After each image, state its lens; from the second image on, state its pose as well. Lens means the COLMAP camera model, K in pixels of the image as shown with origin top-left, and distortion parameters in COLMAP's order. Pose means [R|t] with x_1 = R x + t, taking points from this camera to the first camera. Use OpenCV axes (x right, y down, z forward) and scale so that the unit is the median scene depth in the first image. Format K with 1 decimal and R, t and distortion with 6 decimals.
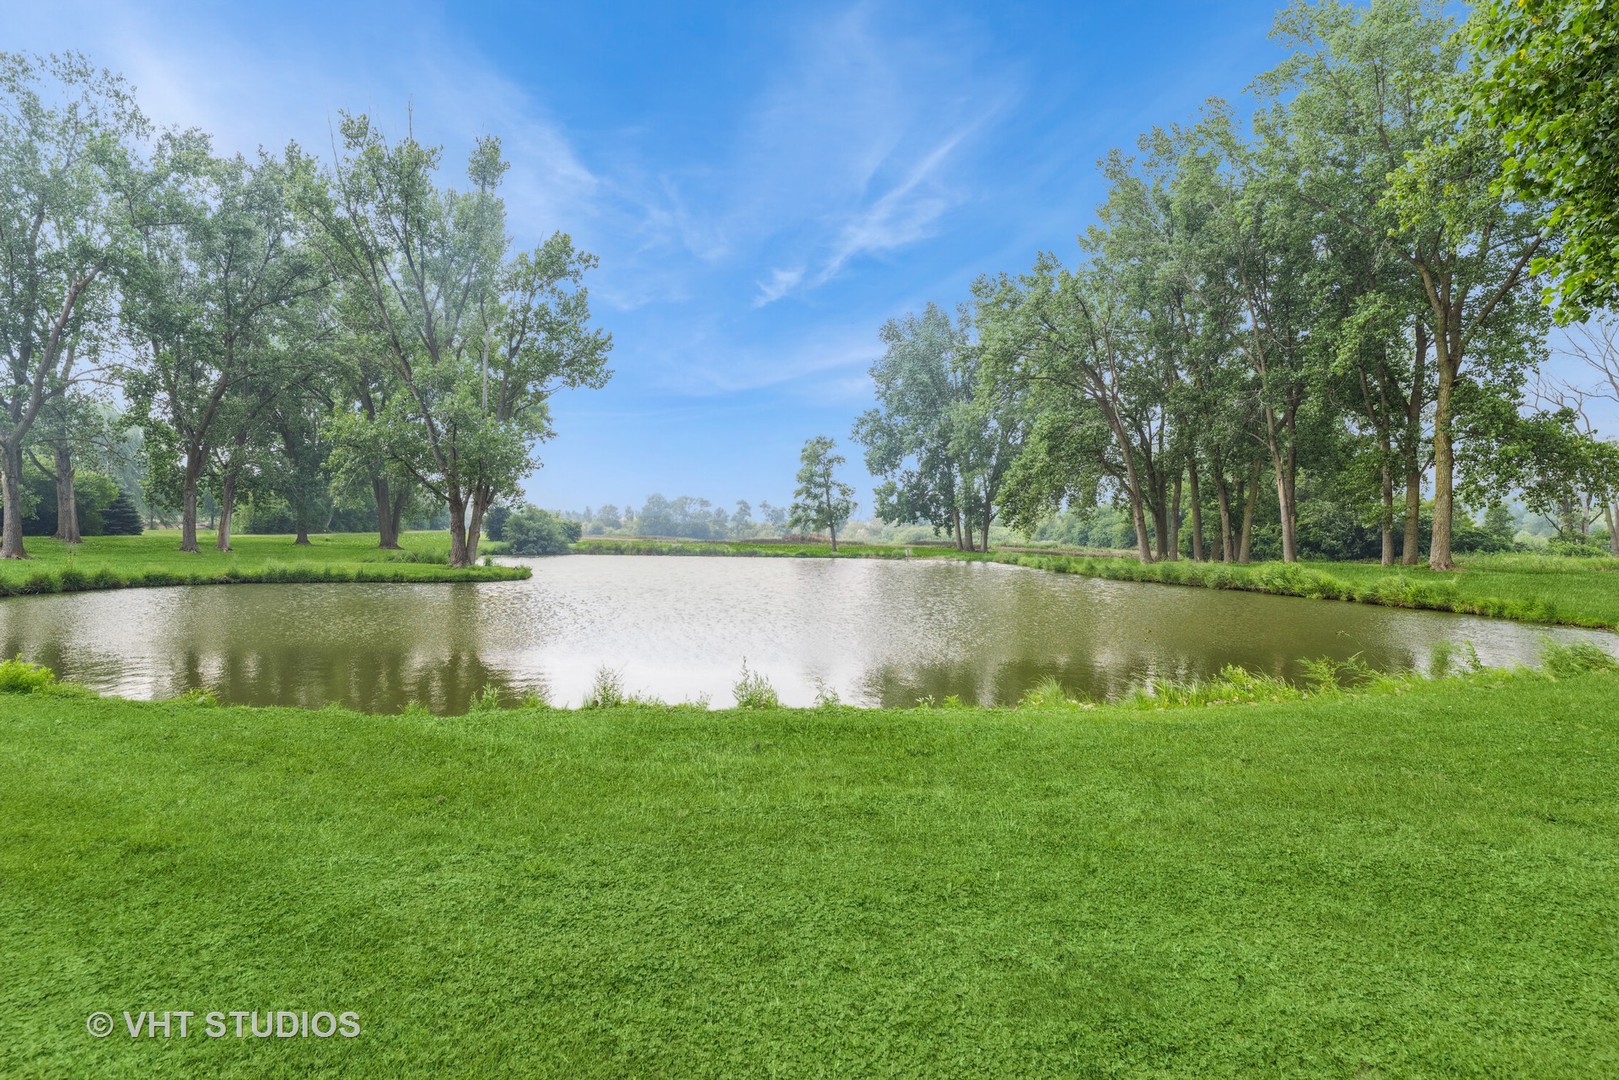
lens RADIAL K [[789.9, 0, 806.5], [0, 789.9, 544.6], [0, 0, 1]] dist [-0.002738, 0.003455]
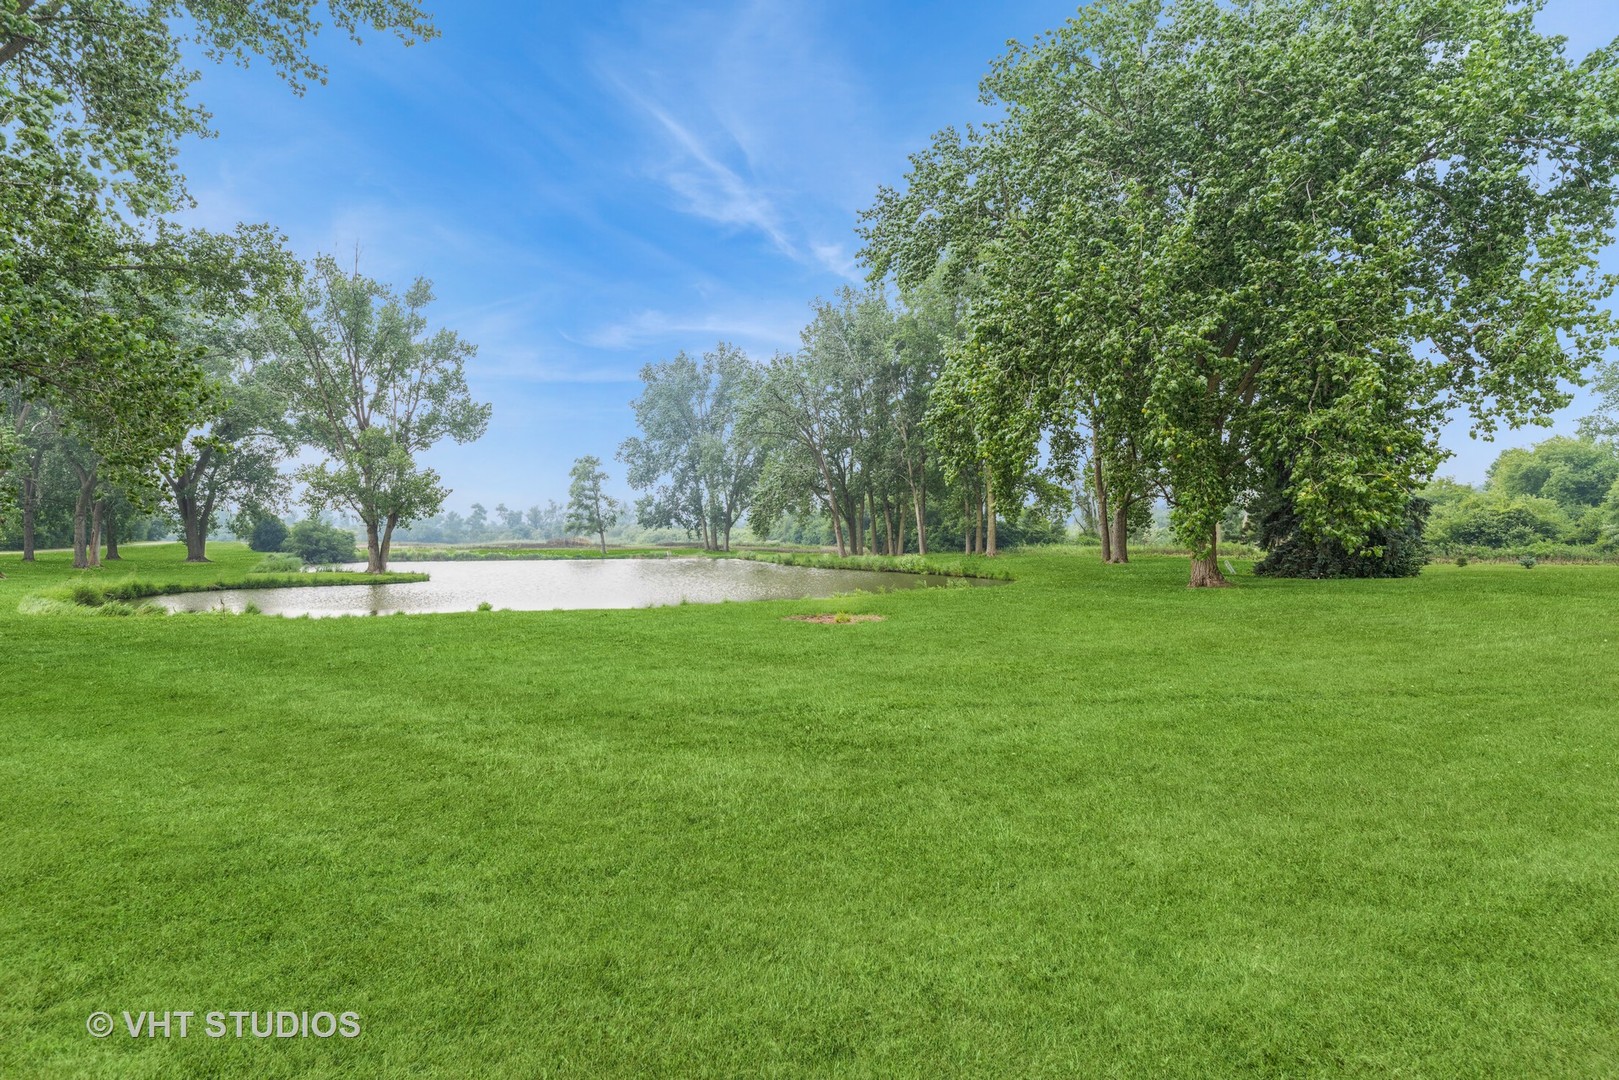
lens RADIAL K [[789.9, 0, 809.7], [0, 789.9, 537.7], [0, 0, 1]] dist [-0.002738, 0.003455]
pose [[0.936458, -0.017629, 0.350336, -0.092734], [0.019454, 0.999809, -0.001692, -0.006890], [-0.350239, 0.008400, 0.936623, -0.231679]]
